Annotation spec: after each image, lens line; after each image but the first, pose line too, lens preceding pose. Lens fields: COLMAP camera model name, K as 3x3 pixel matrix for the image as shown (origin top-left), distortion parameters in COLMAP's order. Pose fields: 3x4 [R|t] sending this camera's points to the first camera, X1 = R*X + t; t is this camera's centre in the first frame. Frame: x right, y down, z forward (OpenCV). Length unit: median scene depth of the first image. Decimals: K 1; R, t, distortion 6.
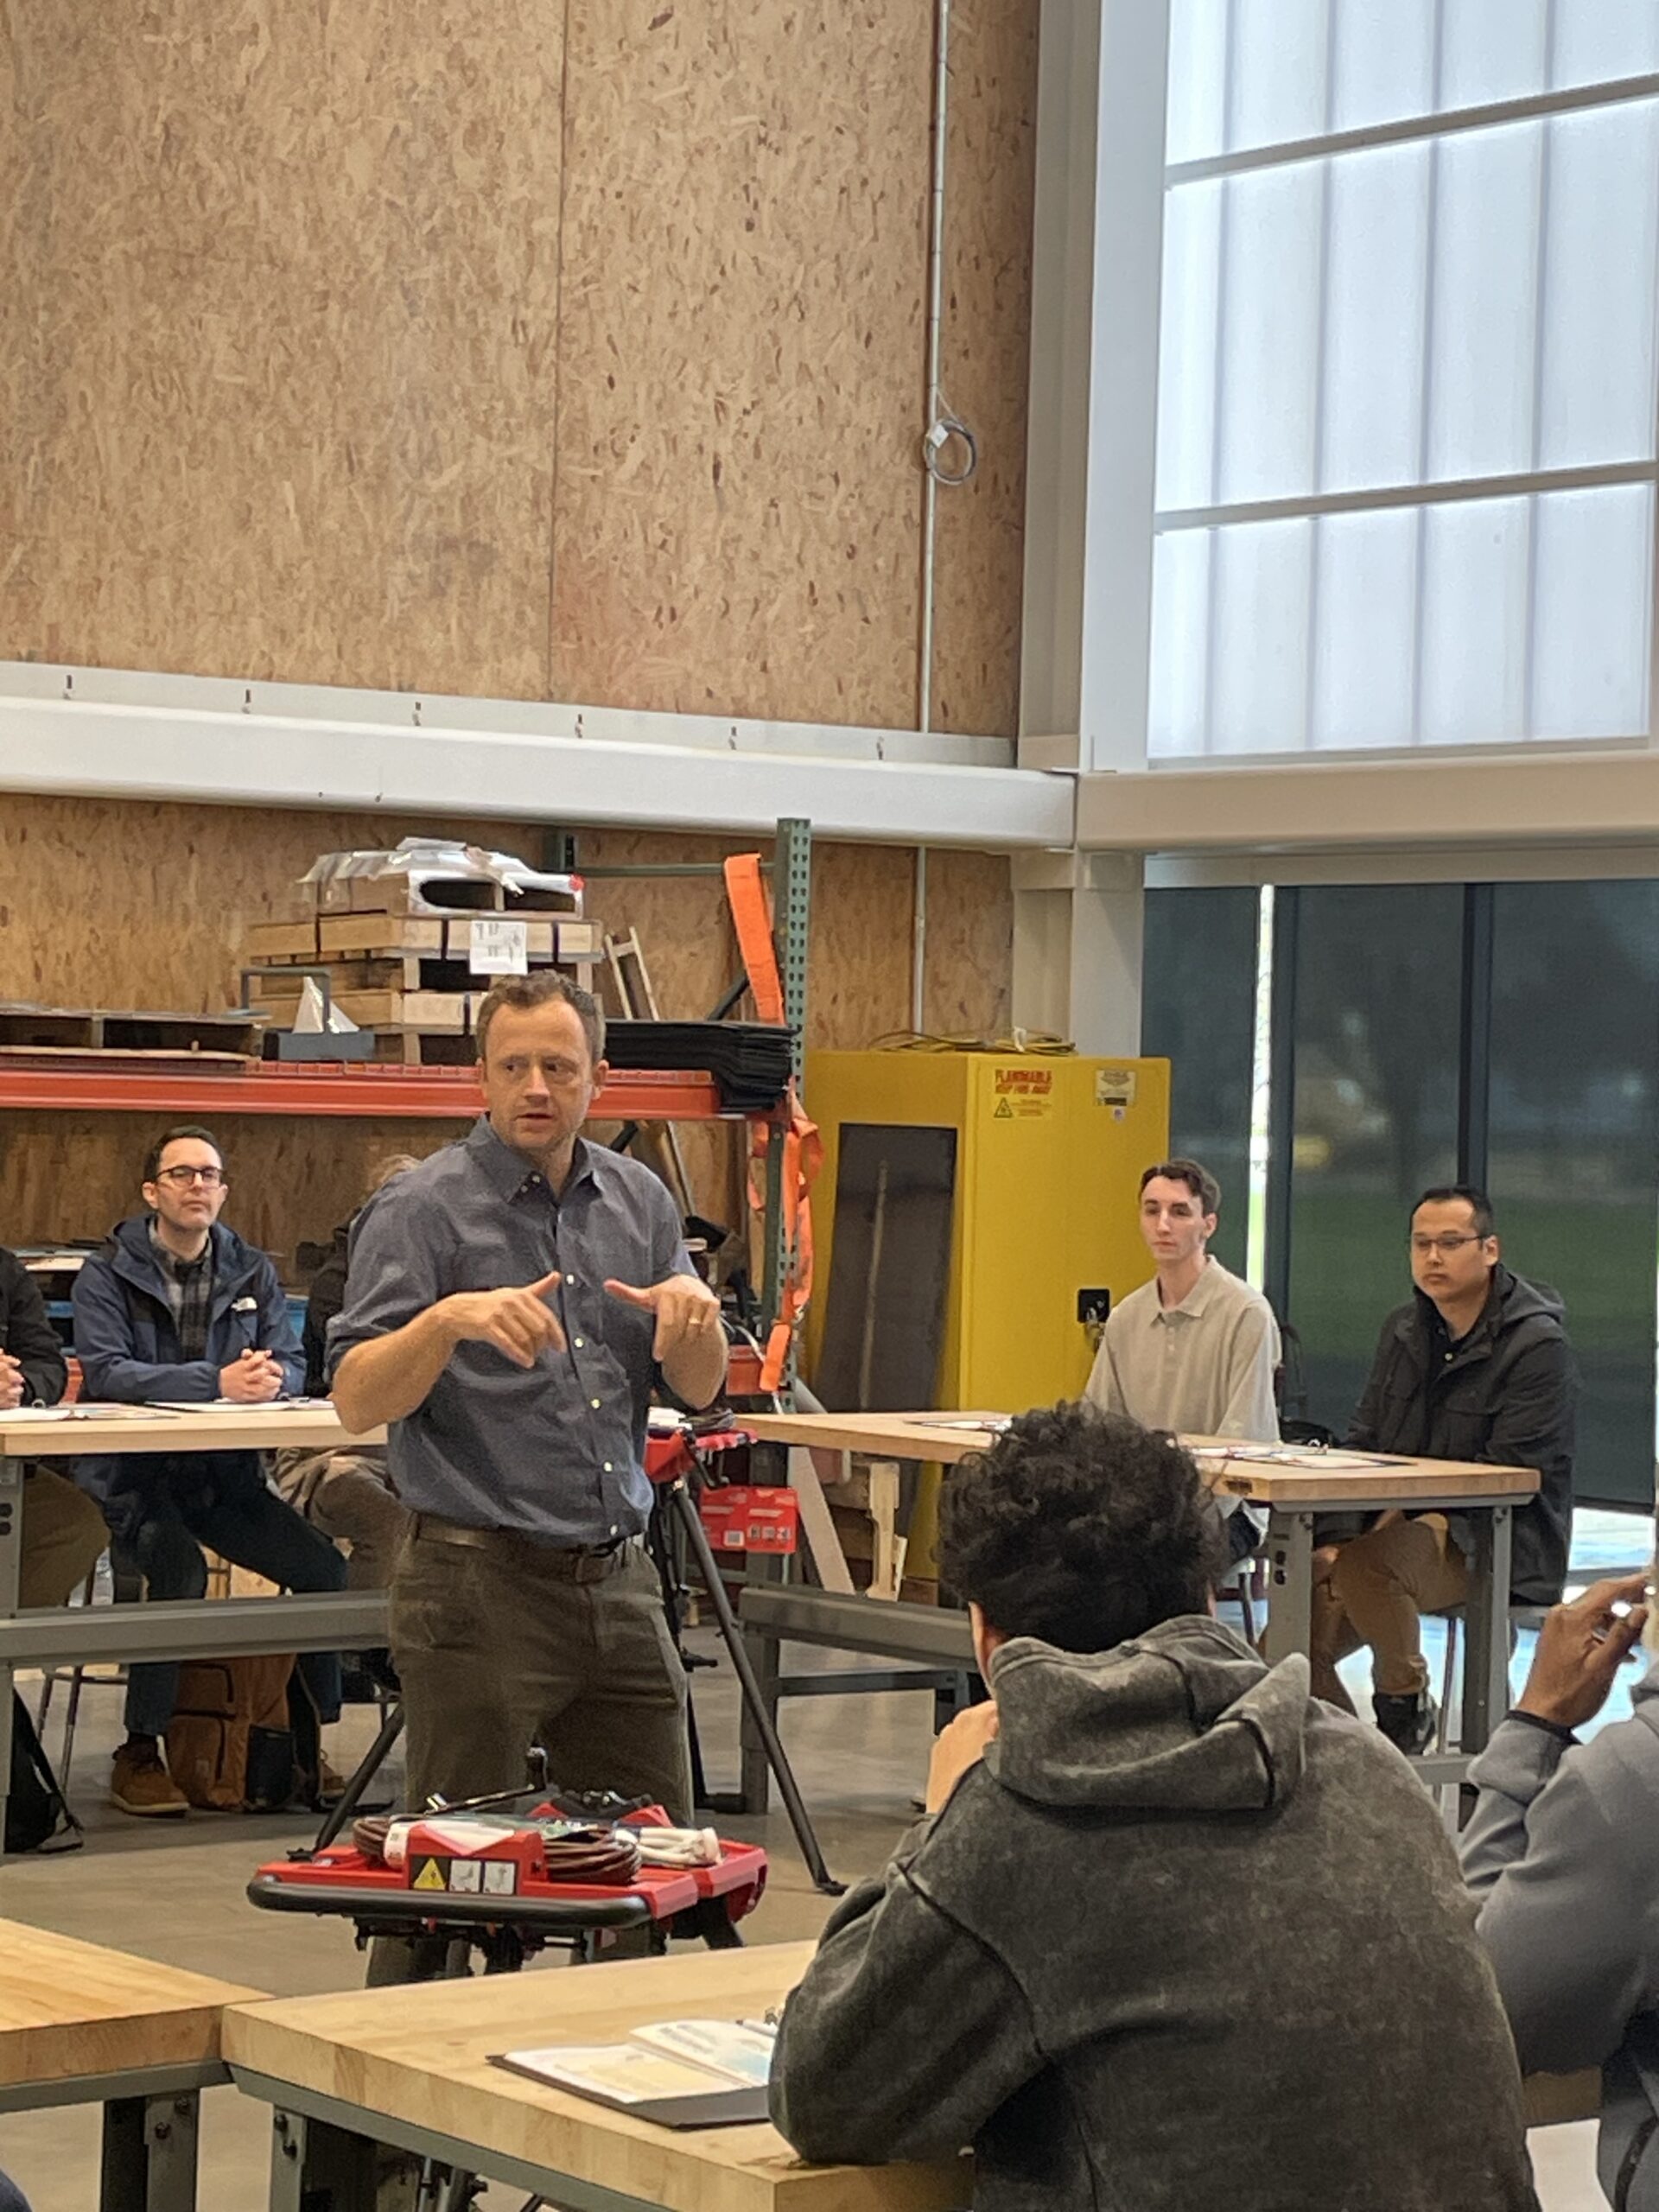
lens RADIAL K [[5138.1, 0, 805.4], [0, 5138.1, 1056.0], [0, 0, 1]] dist [0.179680, 0.000000]
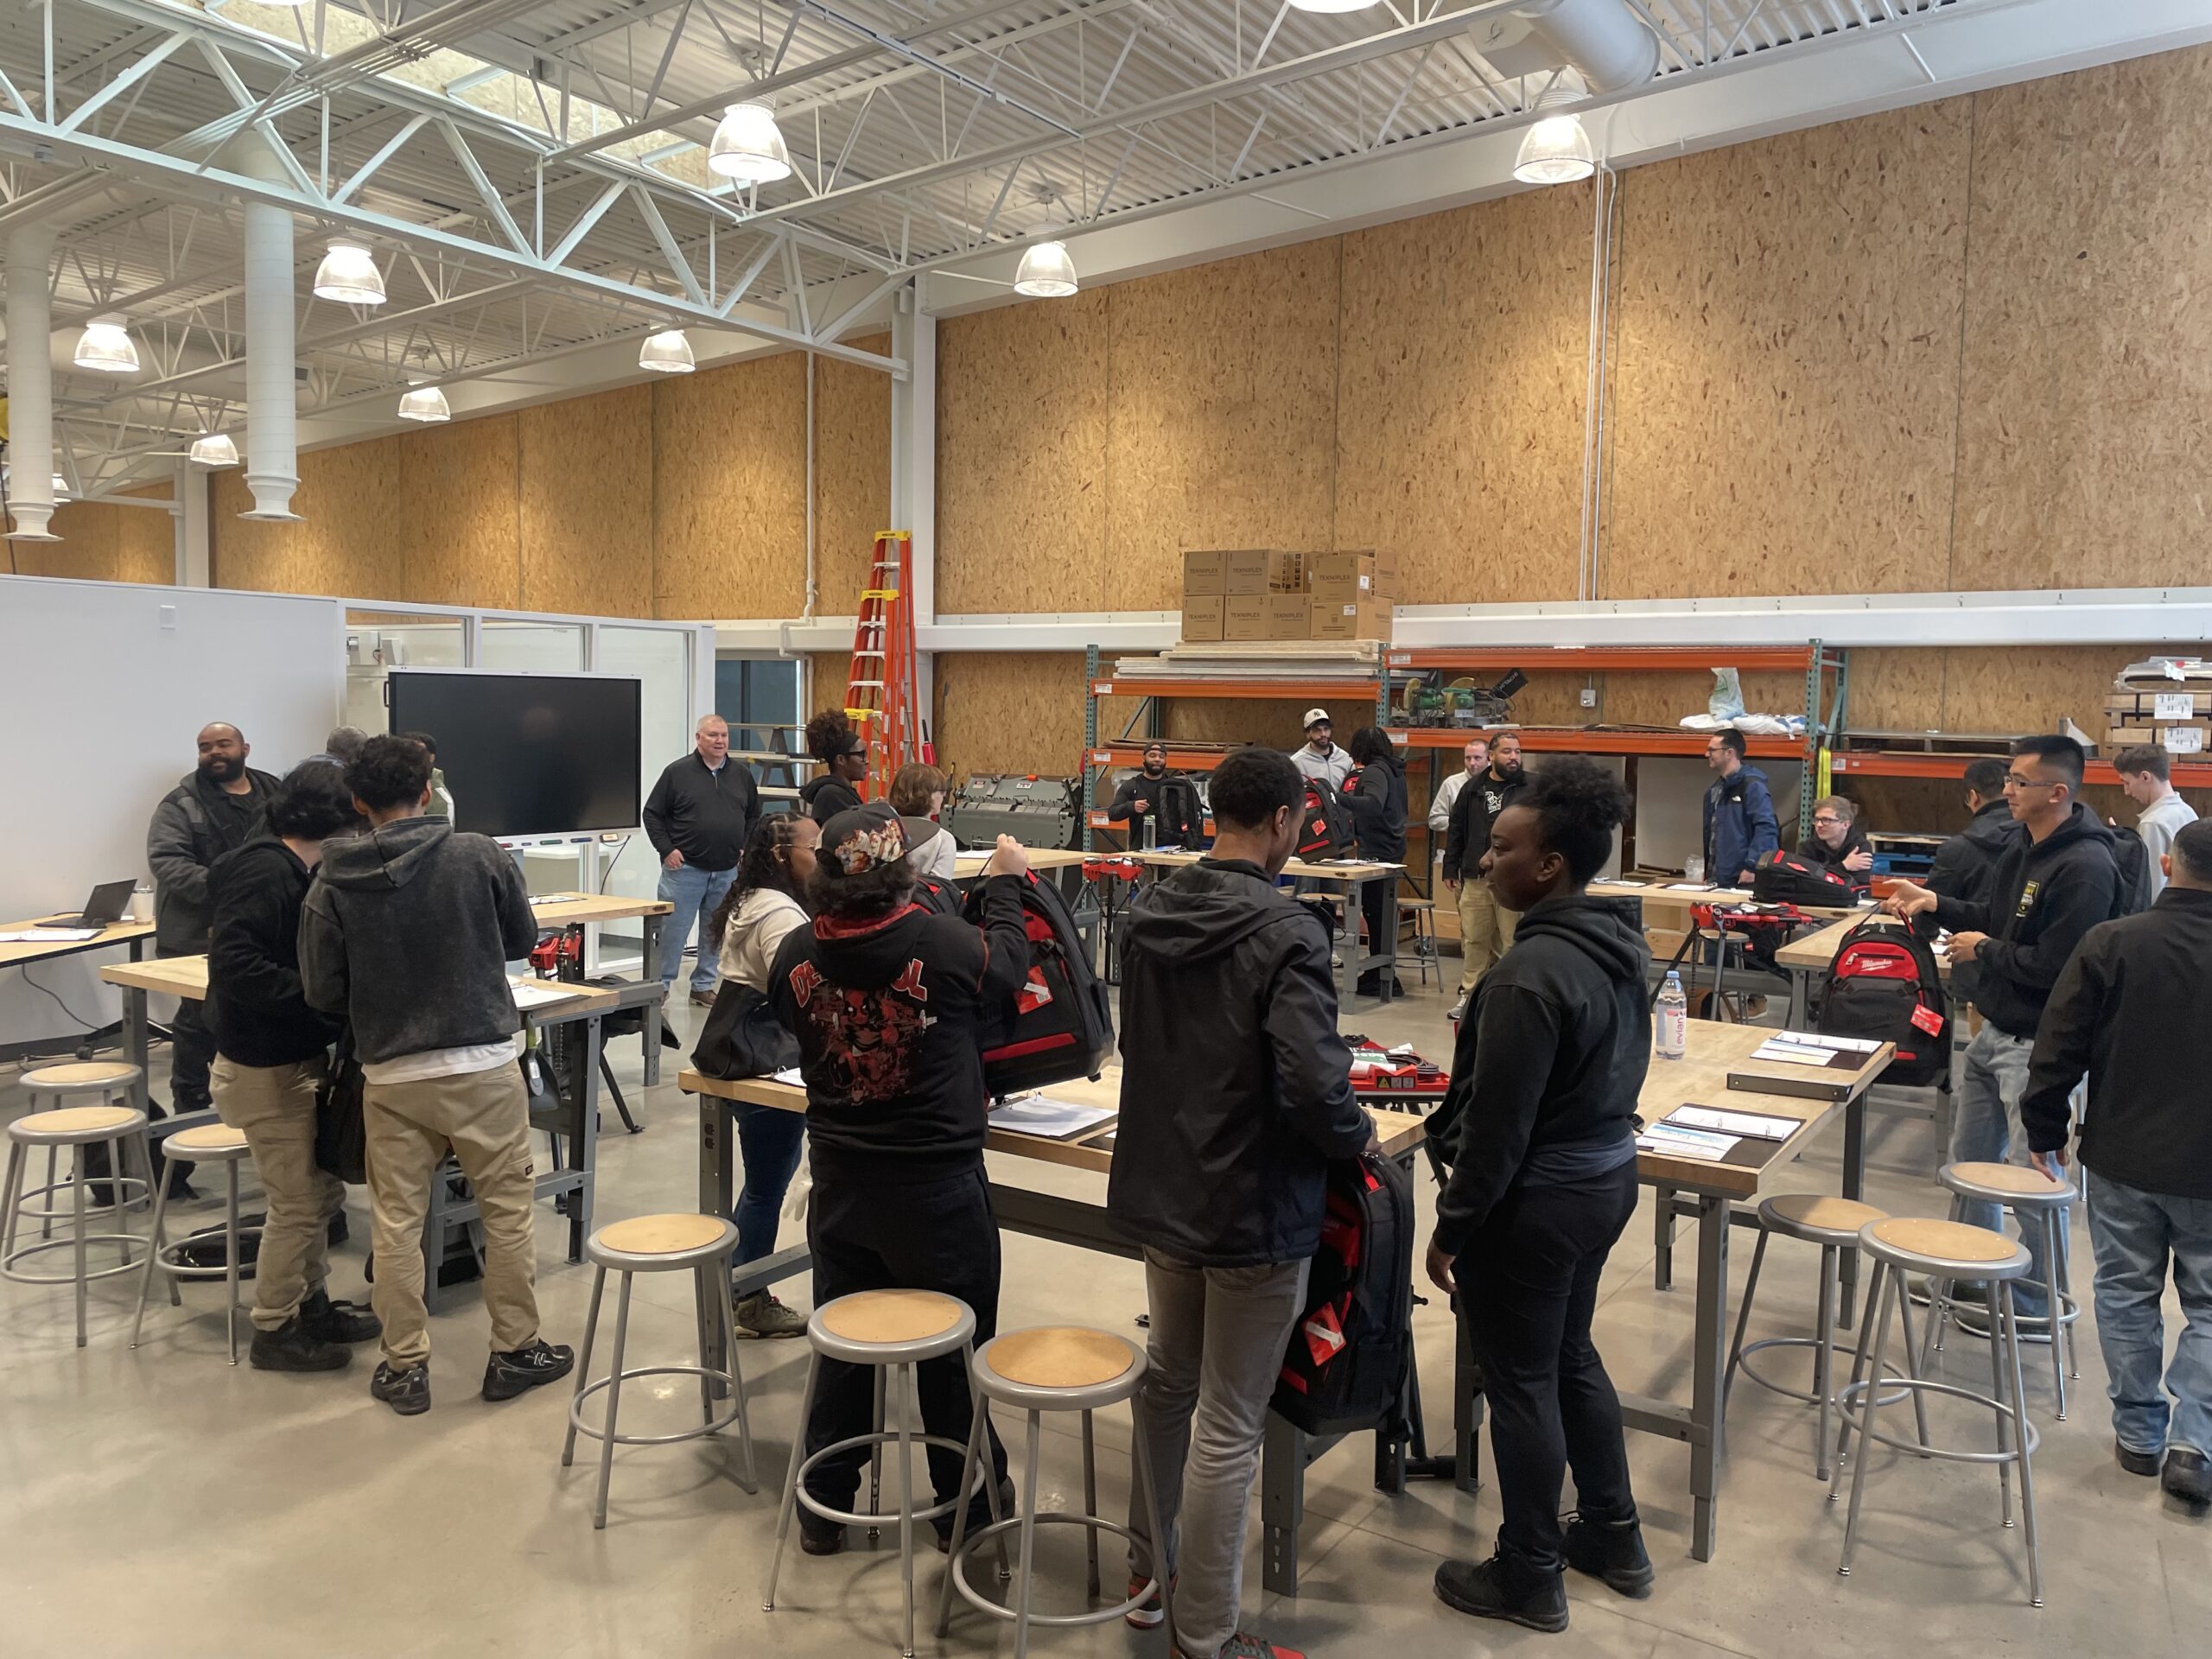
lens RADIAL K [[1660.0, 0, 1119.4], [0, 1660.0, 825.4], [0, 0, 1]] dist [0.095407, -0.105562]
pose [[0.332693, 0.047159, -0.941855, 0.436874], [-0.008920, 0.998862, 0.046862, -0.000842], [0.942993, -0.007189, 0.332735, 0.334781]]
